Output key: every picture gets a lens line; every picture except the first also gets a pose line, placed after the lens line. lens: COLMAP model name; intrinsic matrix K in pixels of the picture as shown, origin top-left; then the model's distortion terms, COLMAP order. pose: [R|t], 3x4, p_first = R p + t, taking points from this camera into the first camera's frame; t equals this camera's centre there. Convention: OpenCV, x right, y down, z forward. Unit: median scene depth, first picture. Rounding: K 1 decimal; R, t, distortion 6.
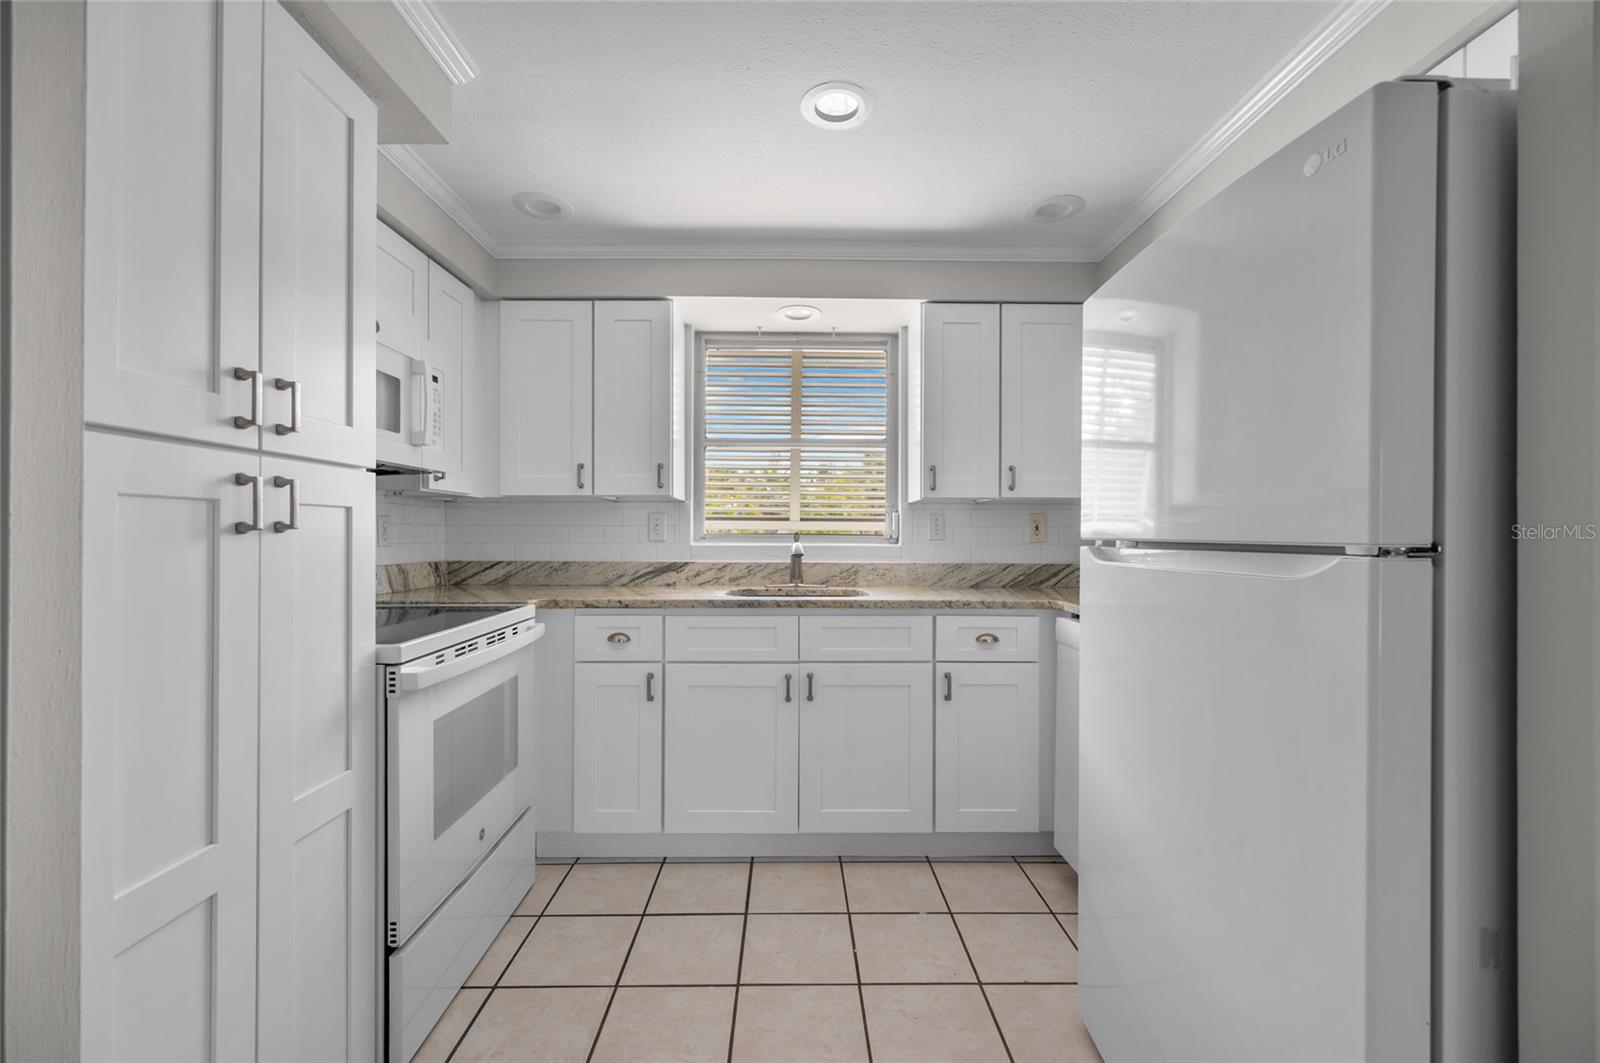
lens RADIAL K [[657.9, 0, 795.4], [0, 657.9, 535.9], [0, 0, 1]] dist [0.000232, -0.000073]
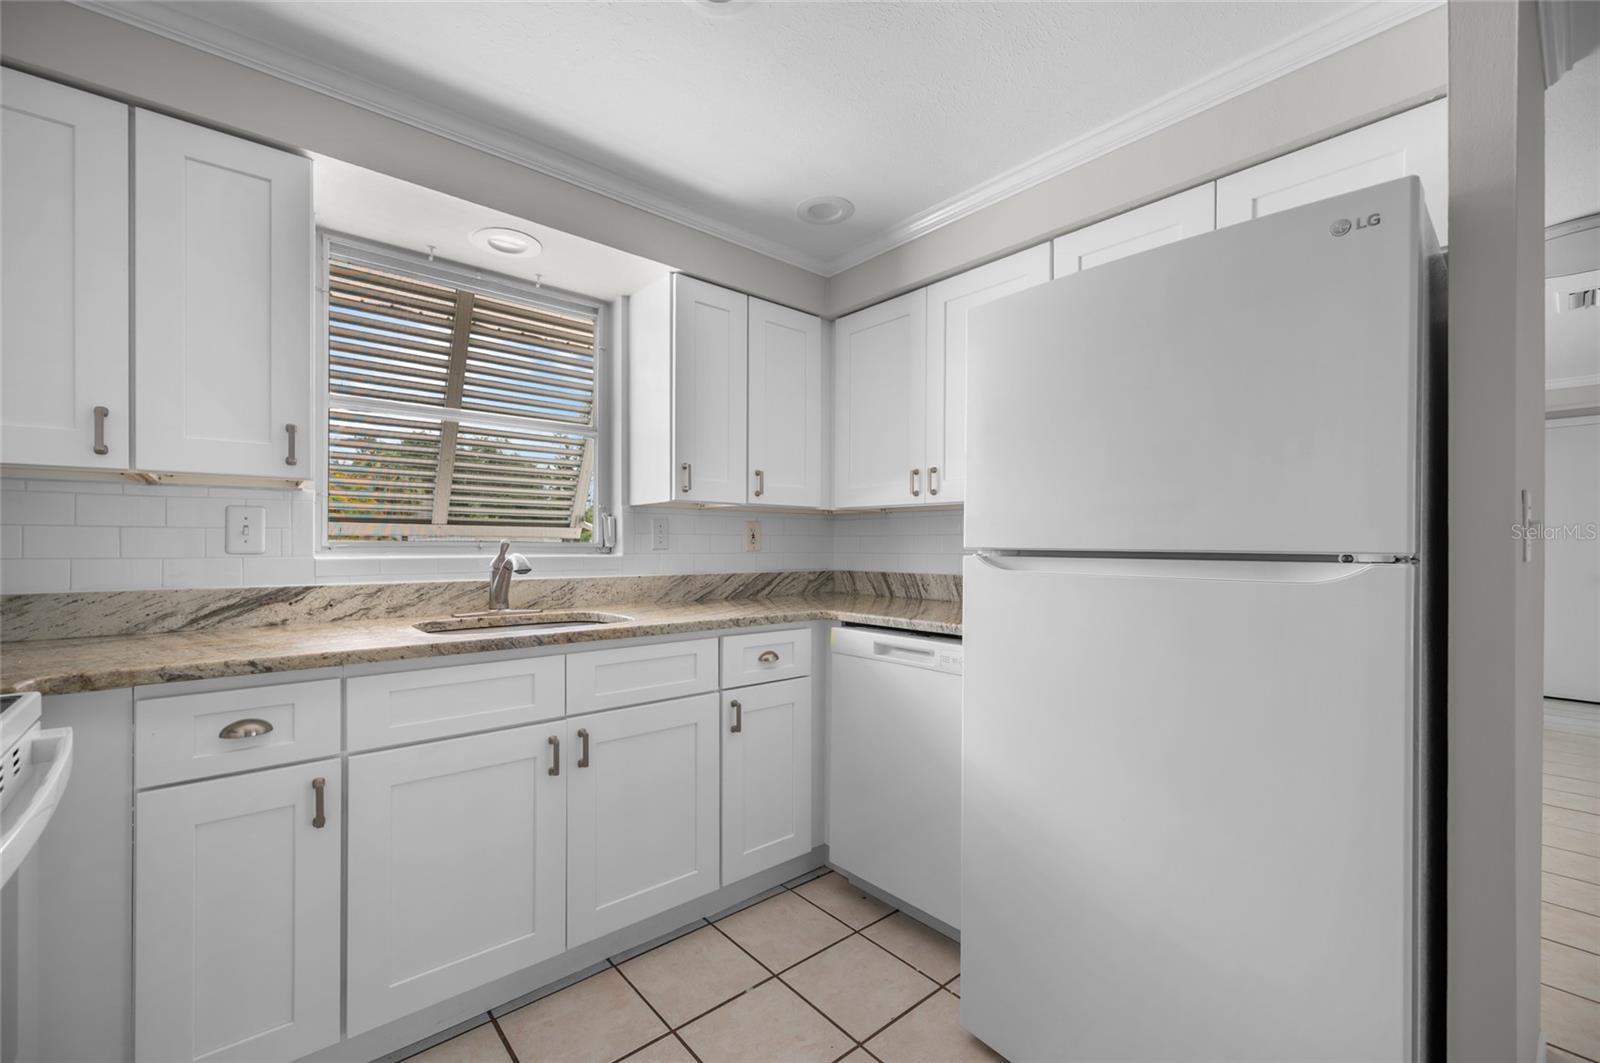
lens RADIAL K [[656.1, 0, 792.1], [0, 656.1, 545.3], [0, 0, 1]] dist [-0.000458, -0.000154]
pose [[0.767000, -0.001665, 0.641644, -0.268608], [0.000052, 0.999997, 0.002533, -0.001480], [-0.641647, -0.001910, 0.766998, 0.277925]]
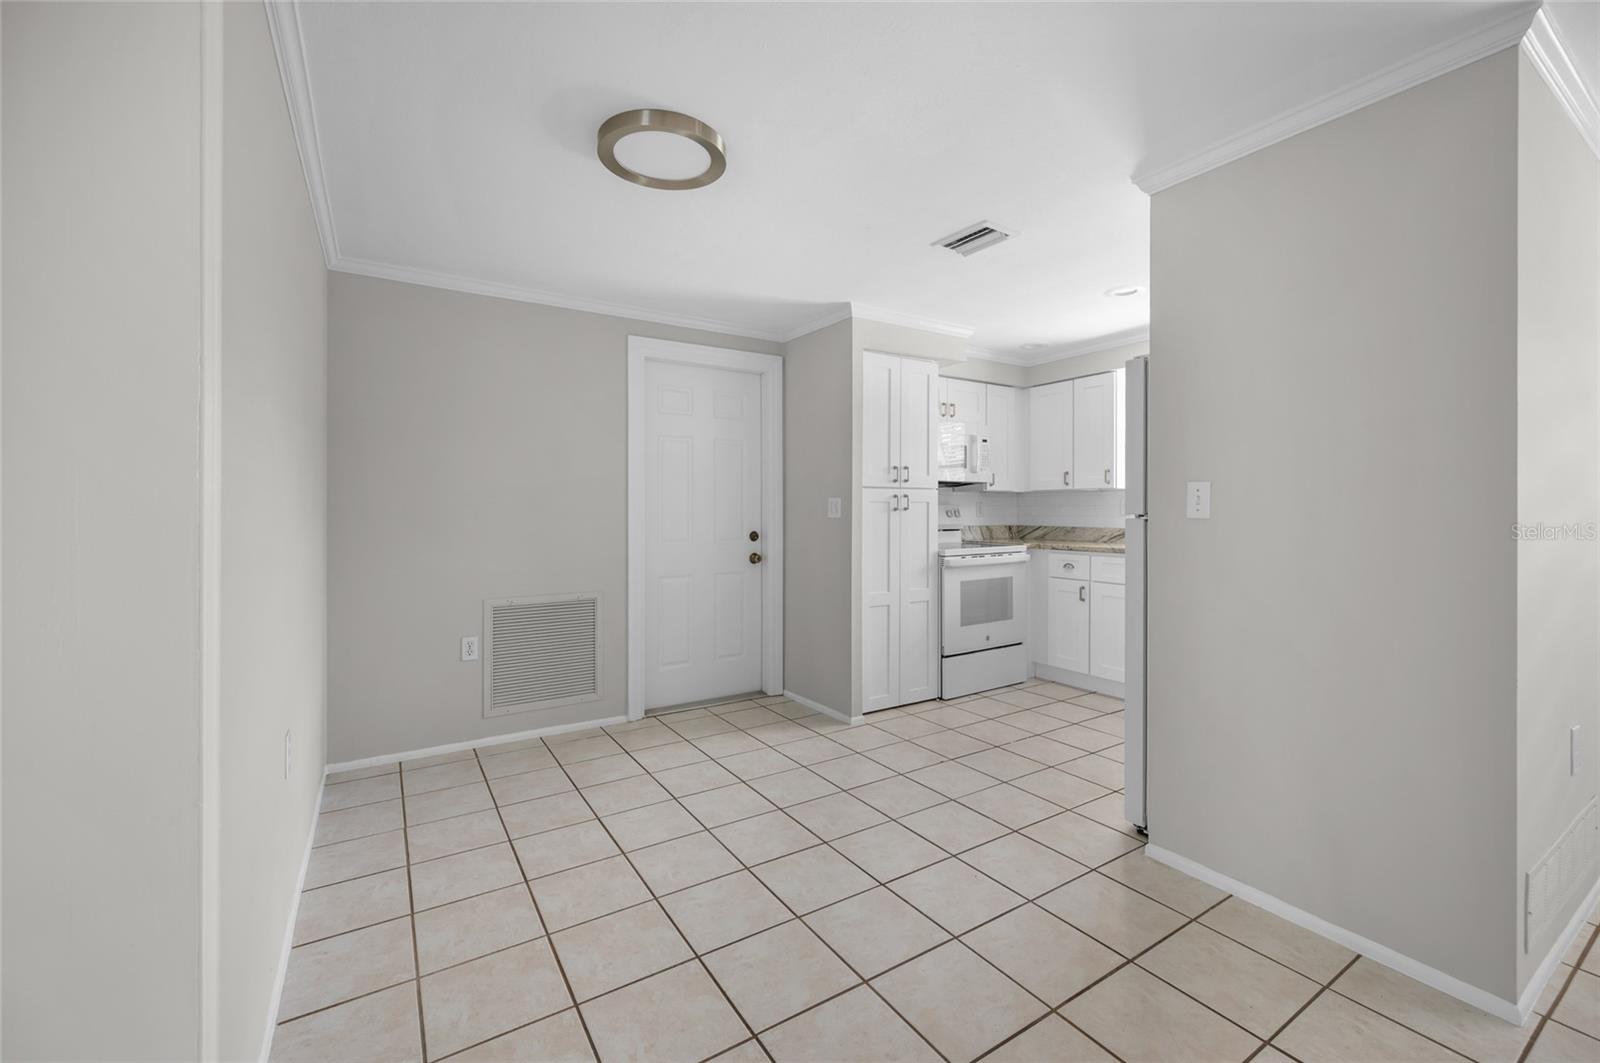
lens RADIAL K [[663.7, 0, 798.9], [0, 663.7, 510.2], [0, 0, 1]] dist [0.000504, 0.000008]
pose [[0.531071, -0.001414, -0.847326, 0.923157], [-0.001613, 0.999995, -0.002680, 0.002011], [0.847326, 0.002790, 0.531066, -0.655097]]
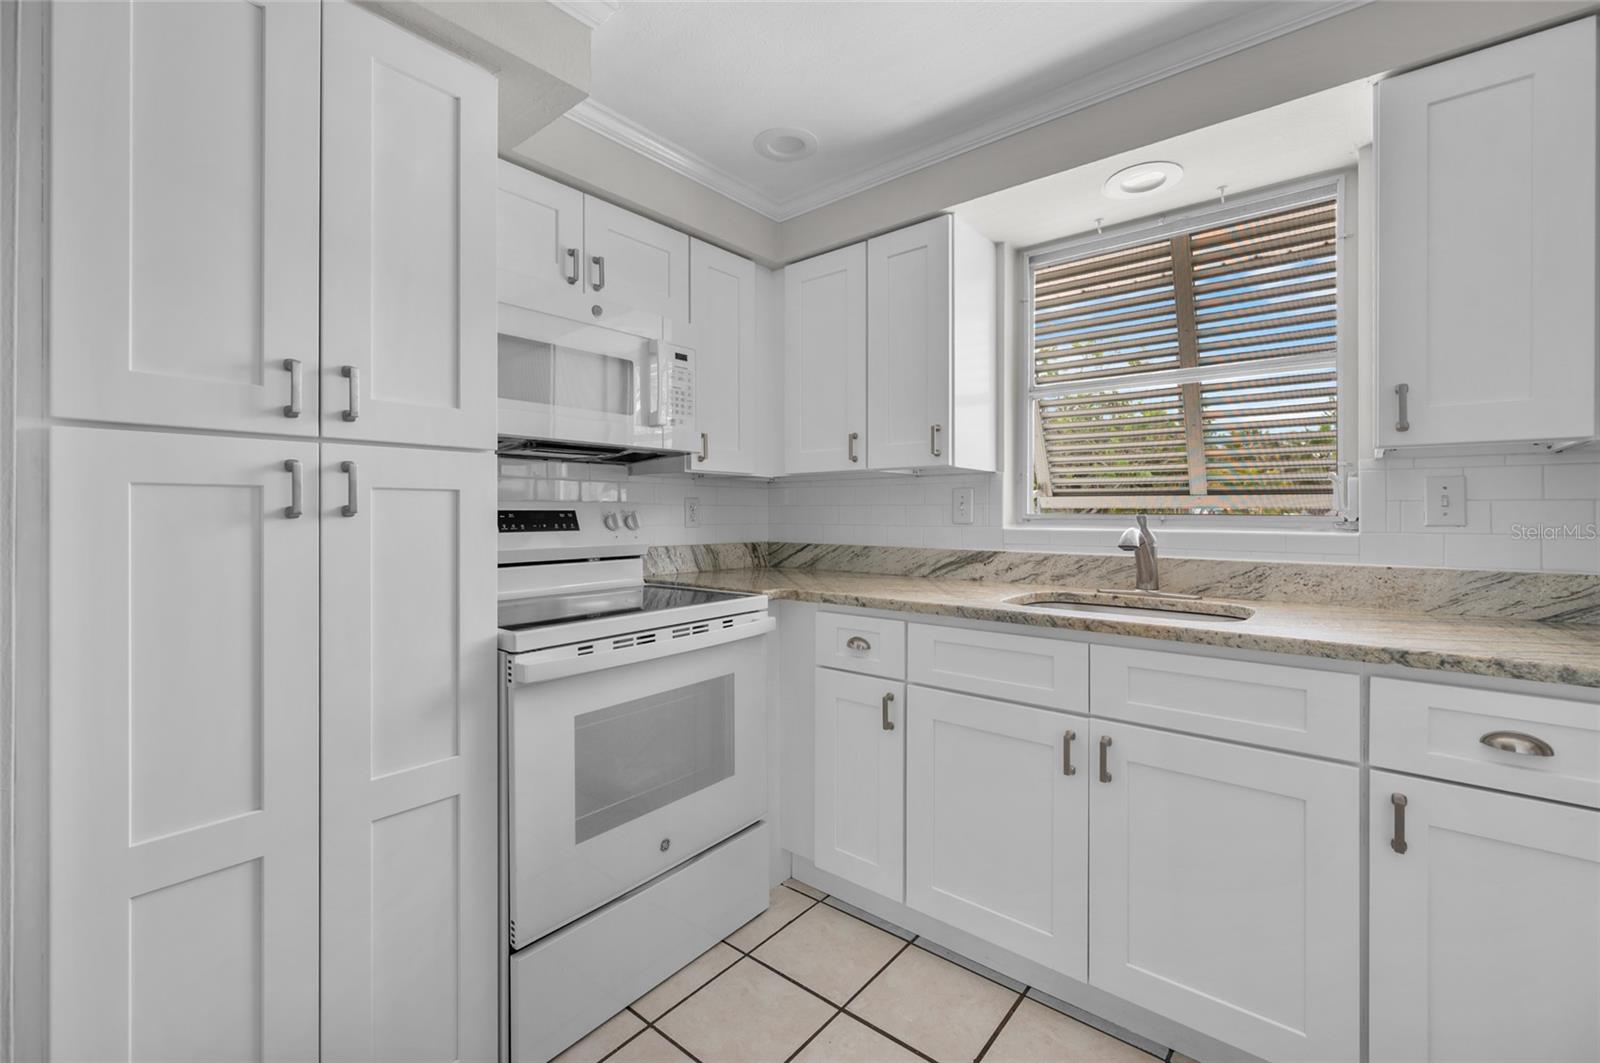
lens RADIAL K [[672.6, 0, 804.8], [0, 672.6, 514.0], [0, 0, 1]] dist [0.000565, -0.000028]
pose [[0.764768, -0.001504, -0.644304, 0.214578], [0.000491, 0.999998, -0.001751, -0.003276], [0.644306, 0.001023, 0.764768, 0.321121]]
